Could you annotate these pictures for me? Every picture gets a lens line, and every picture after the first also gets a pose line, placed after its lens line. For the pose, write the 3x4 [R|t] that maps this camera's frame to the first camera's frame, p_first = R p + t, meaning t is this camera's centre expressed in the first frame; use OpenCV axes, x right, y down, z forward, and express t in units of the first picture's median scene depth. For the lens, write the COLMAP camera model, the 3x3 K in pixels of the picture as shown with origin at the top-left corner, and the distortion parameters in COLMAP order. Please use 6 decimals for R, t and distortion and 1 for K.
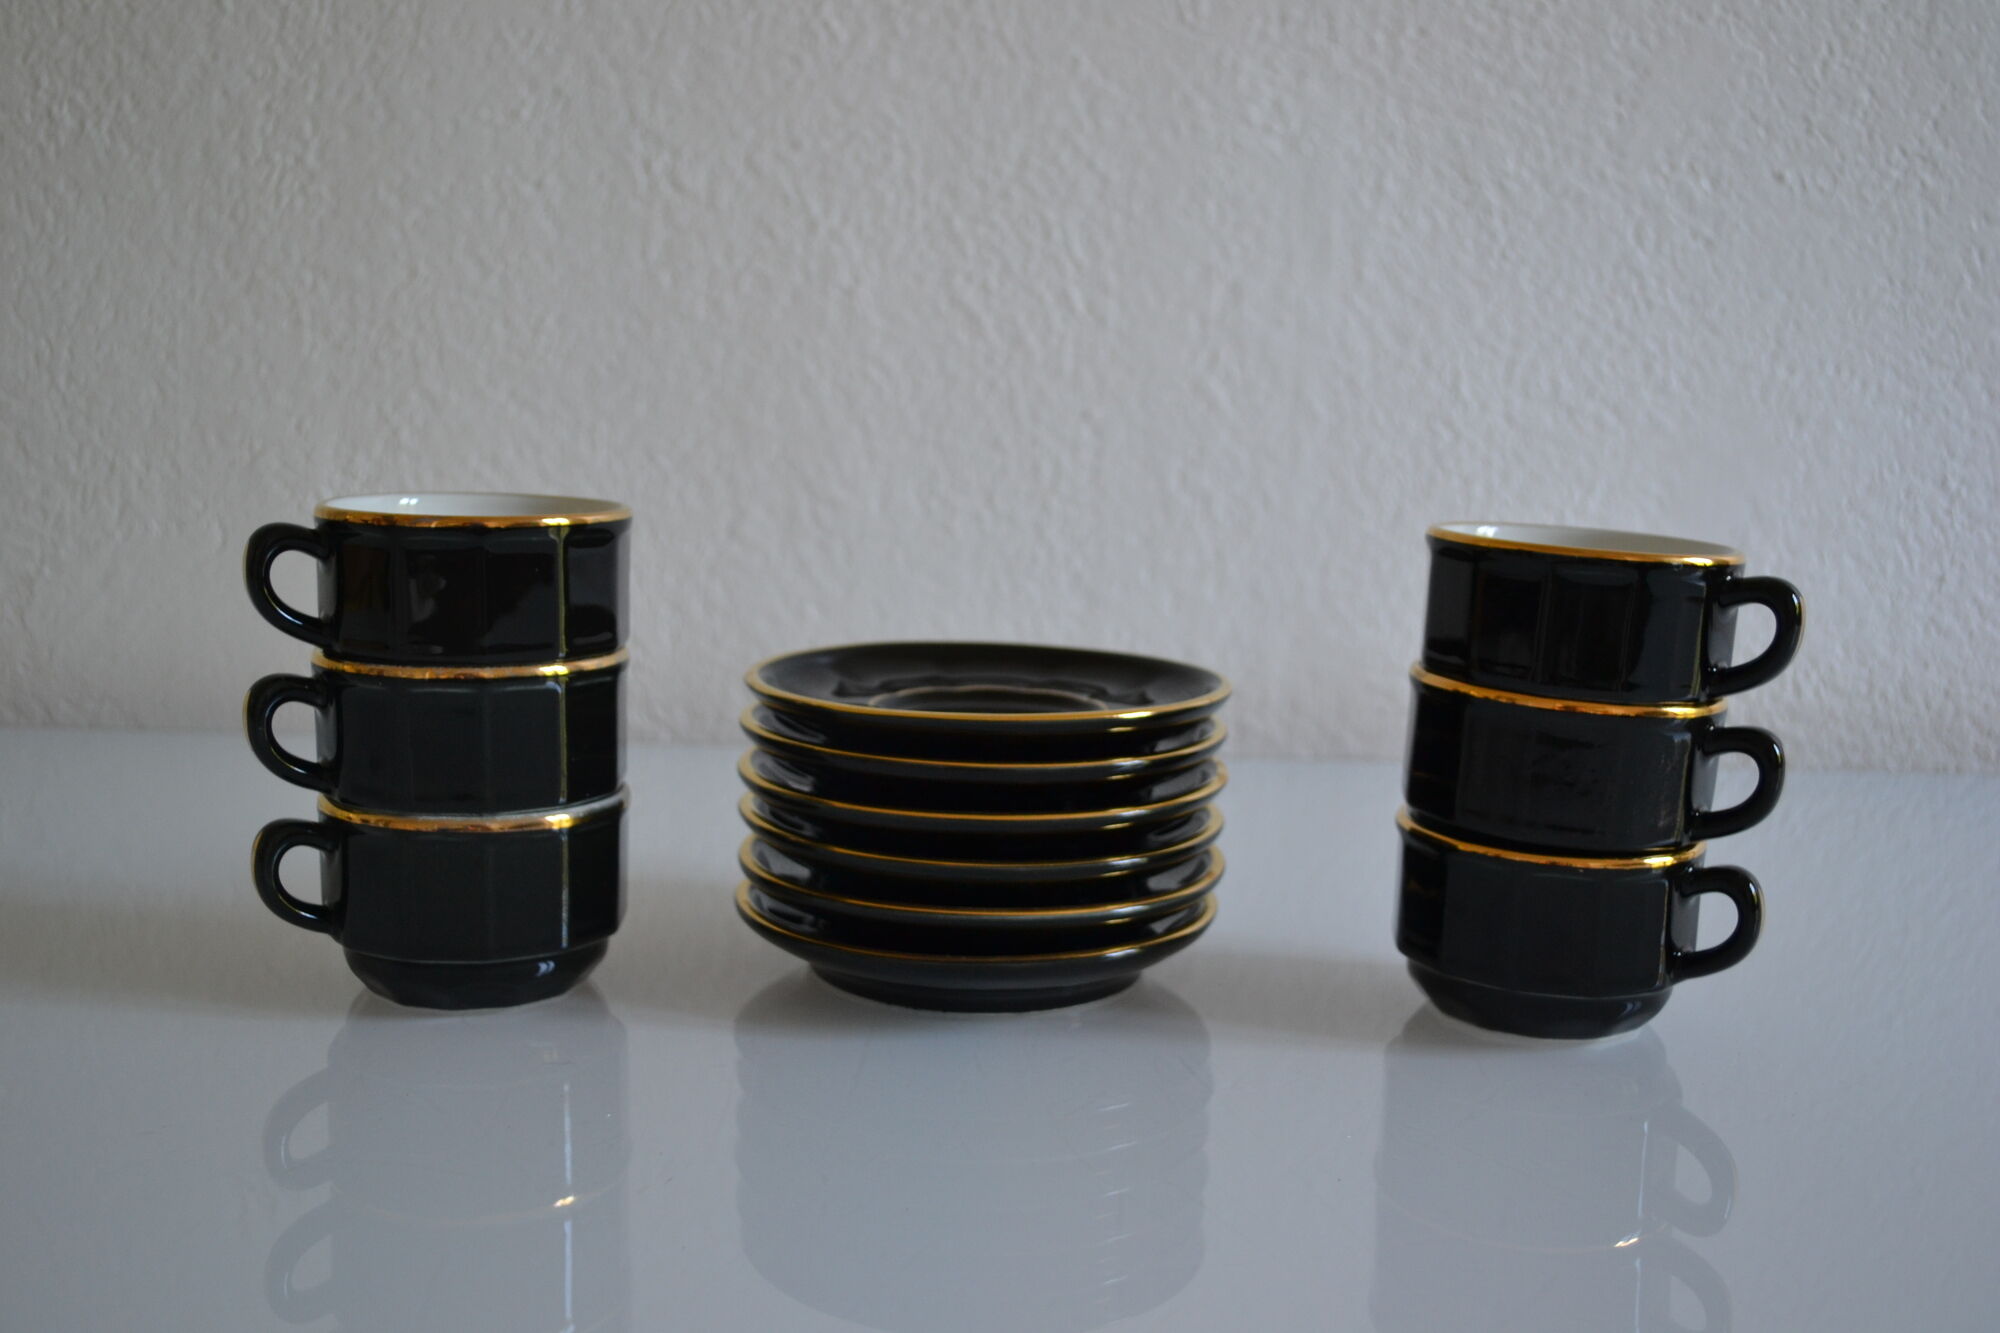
lens RADIAL K [[2008.7, 0, 998.8], [0, 2008.7, 663.5], [0, 0, 1]] dist [-0.061081, 0.000000]
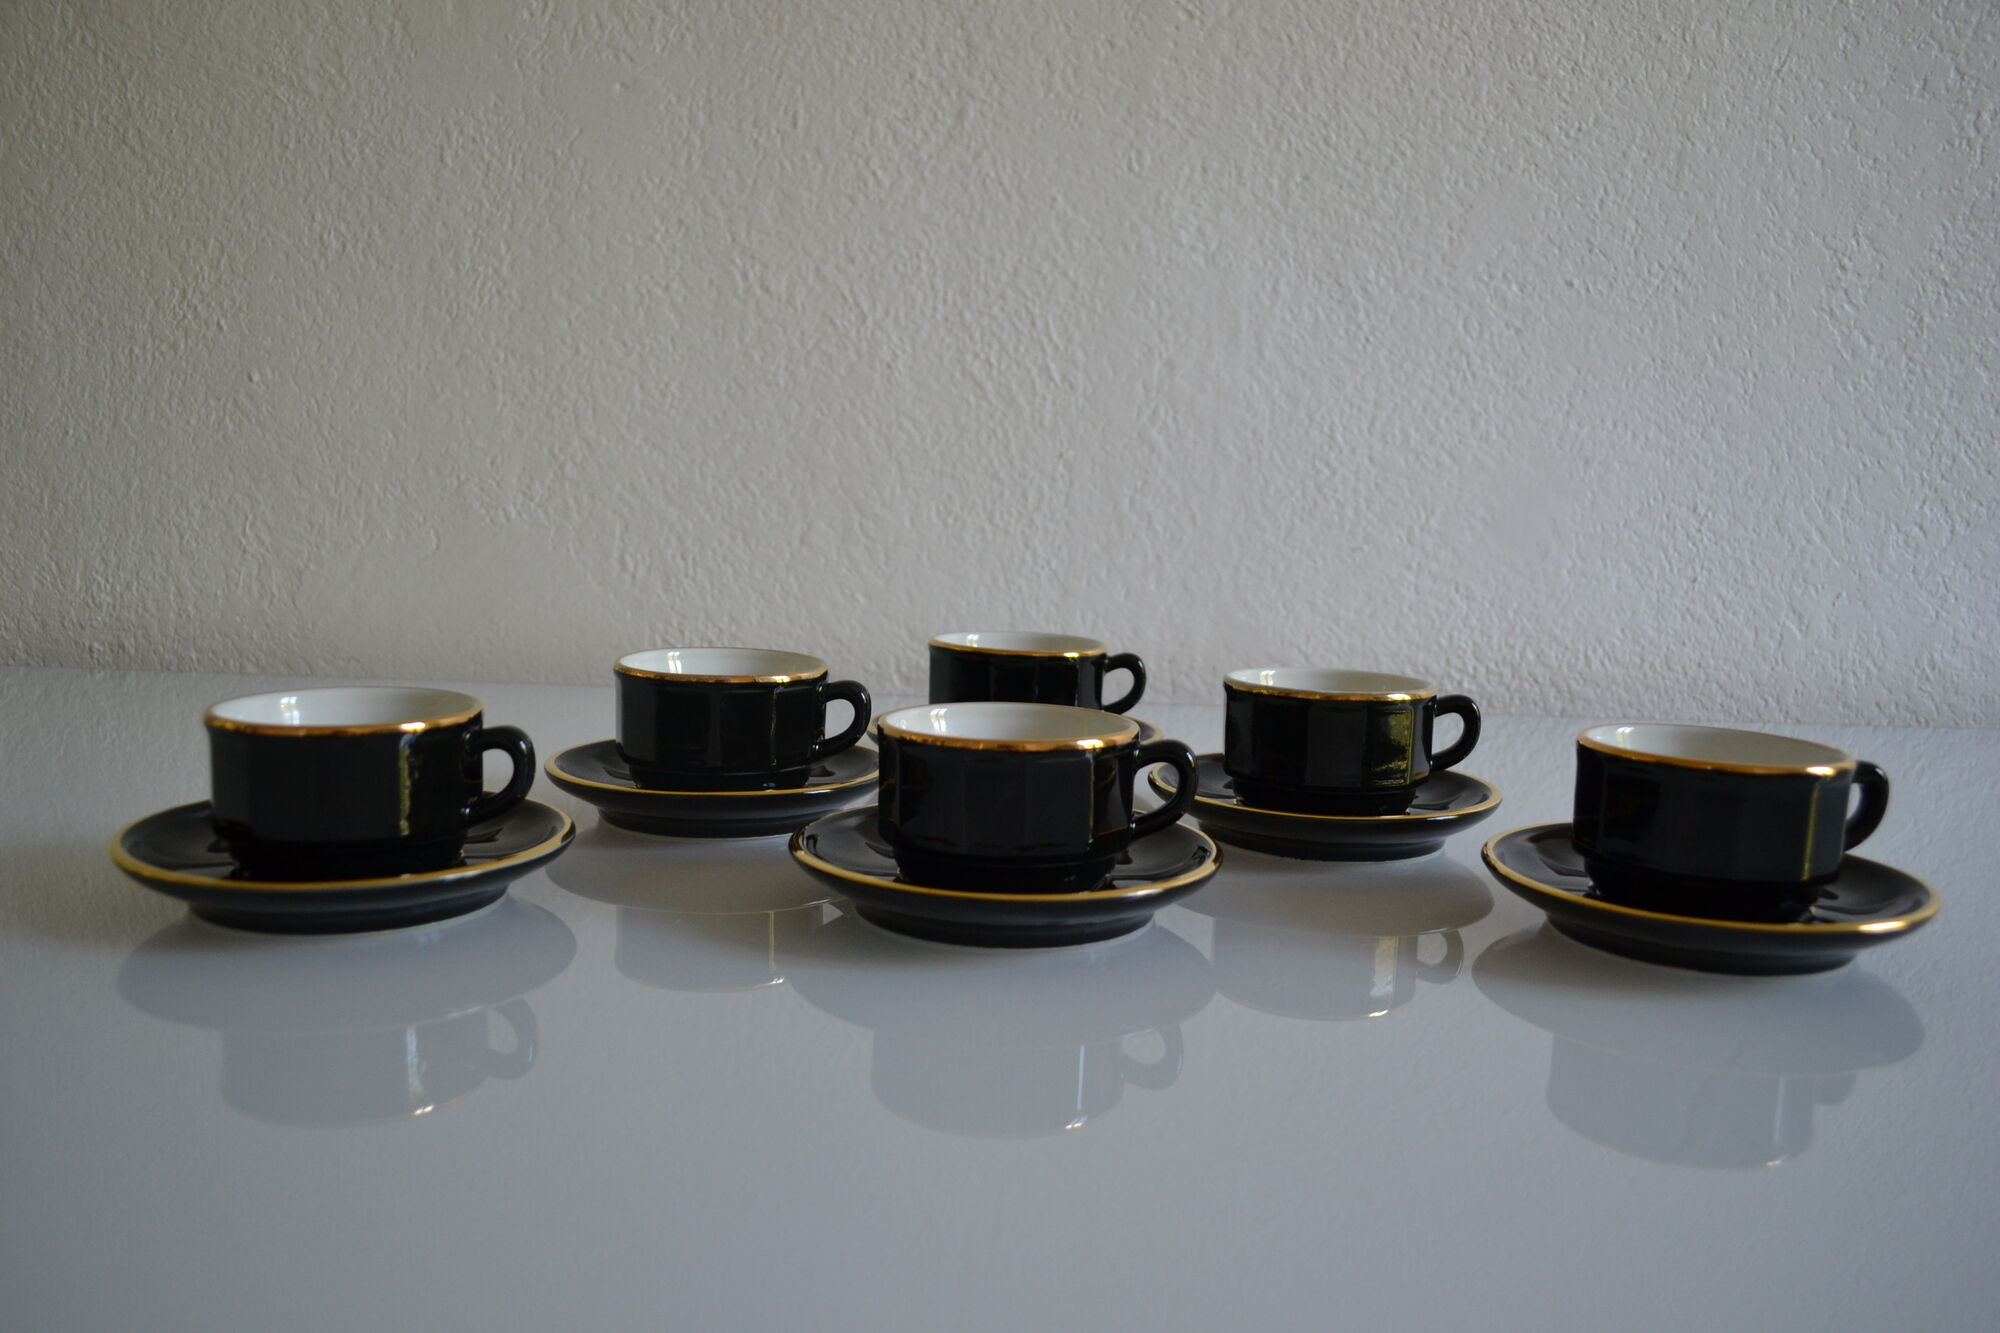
lens RADIAL K [[1601.3, 0, 1001.5], [0, 1601.3, 681.3], [0, 0, 1]] dist [-0.085368, 0.012303]
pose [[0.999543, 0.006721, -0.029465, 0.036370], [-0.007512, 0.999612, -0.026814, 0.060576], [0.029273, 0.027024, 0.999206, -0.088924]]
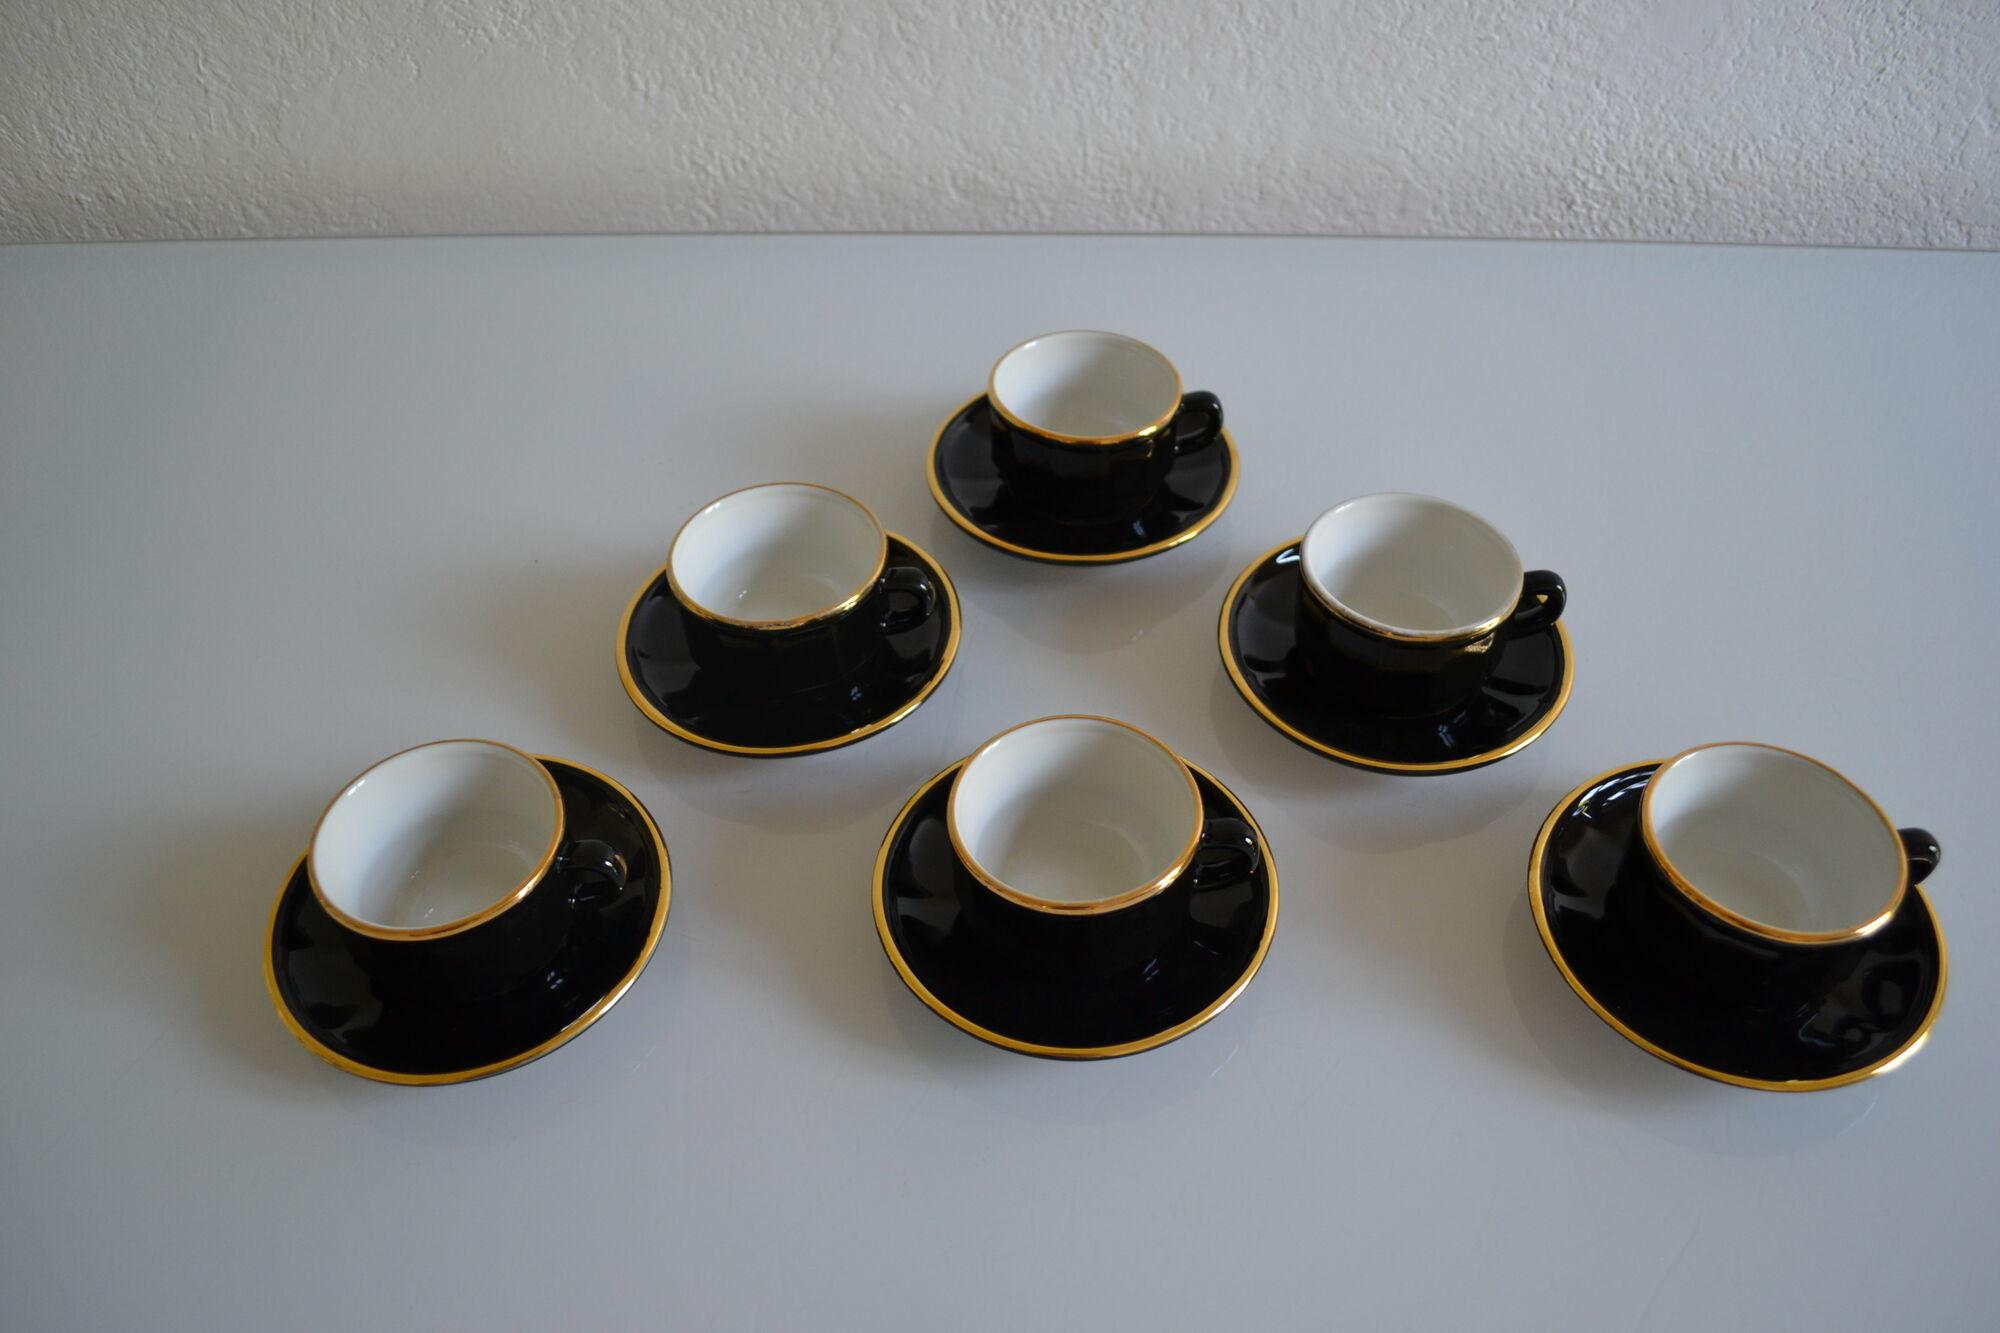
lens RADIAL K [[1601.3, 0, 1000.7], [0, 1601.3, 677.6], [0, 0, 1]] dist [-0.085368, 0.012303]
pose [[0.997010, 0.007919, -0.076861, 0.039486], [0.039829, 0.799731, 0.599036, -0.324899], [0.066212, -0.600306, 0.797025, 0.044952]]
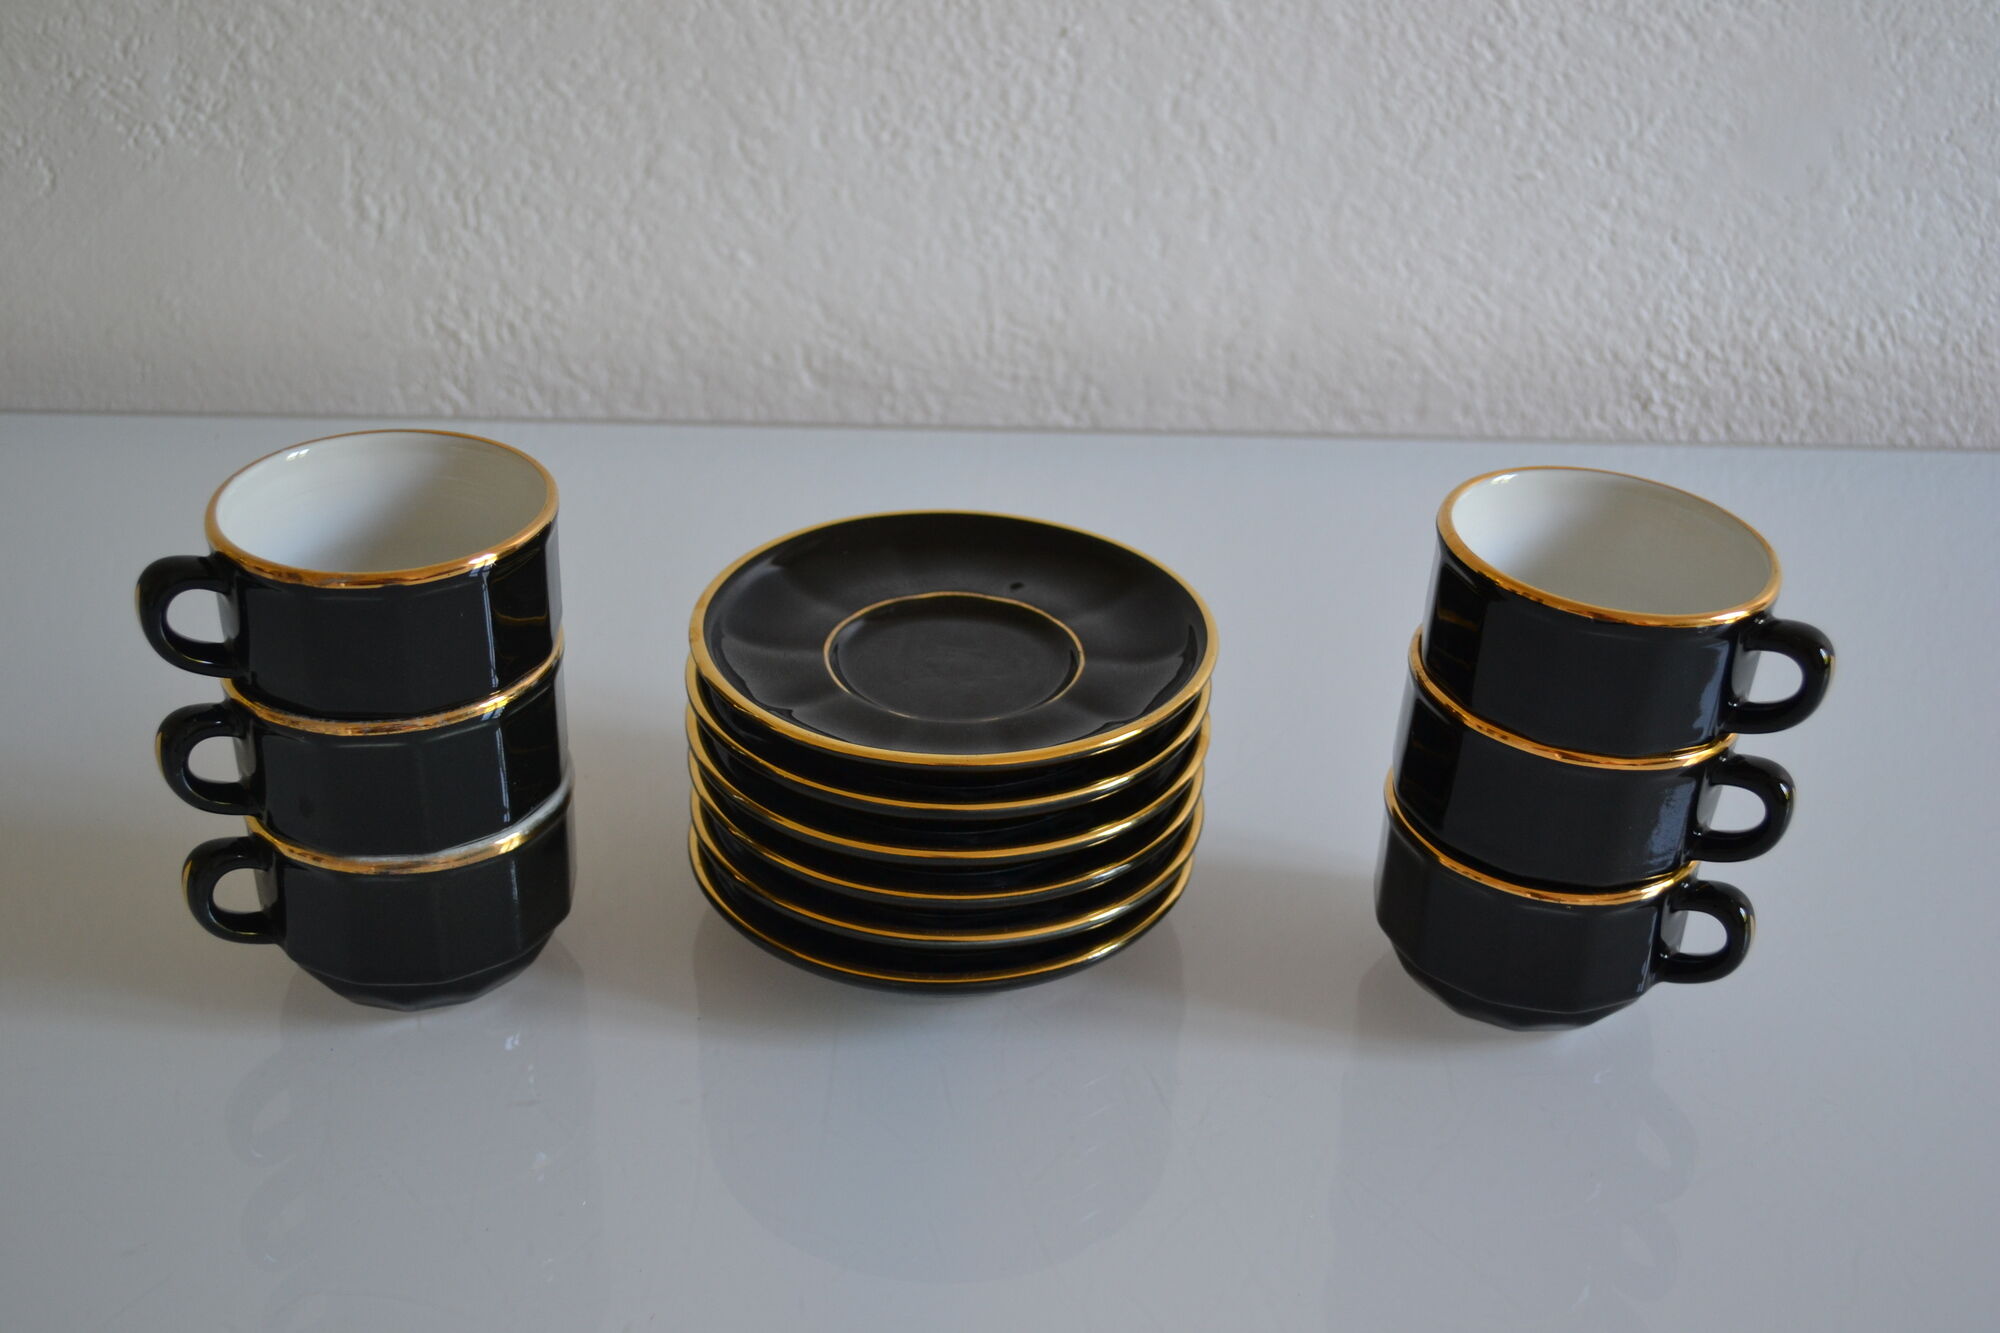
lens RADIAL K [[2302.0, 0, 998.8], [0, 2302.0, 661.7], [0, 0, 1]] dist [-0.046771, 0.000000]
pose [[0.999784, -0.002037, 0.020707, -0.004361], [-0.005508, 0.933771, 0.357828, -0.223493], [-0.020065, -0.357864, 0.933558, 0.005052]]
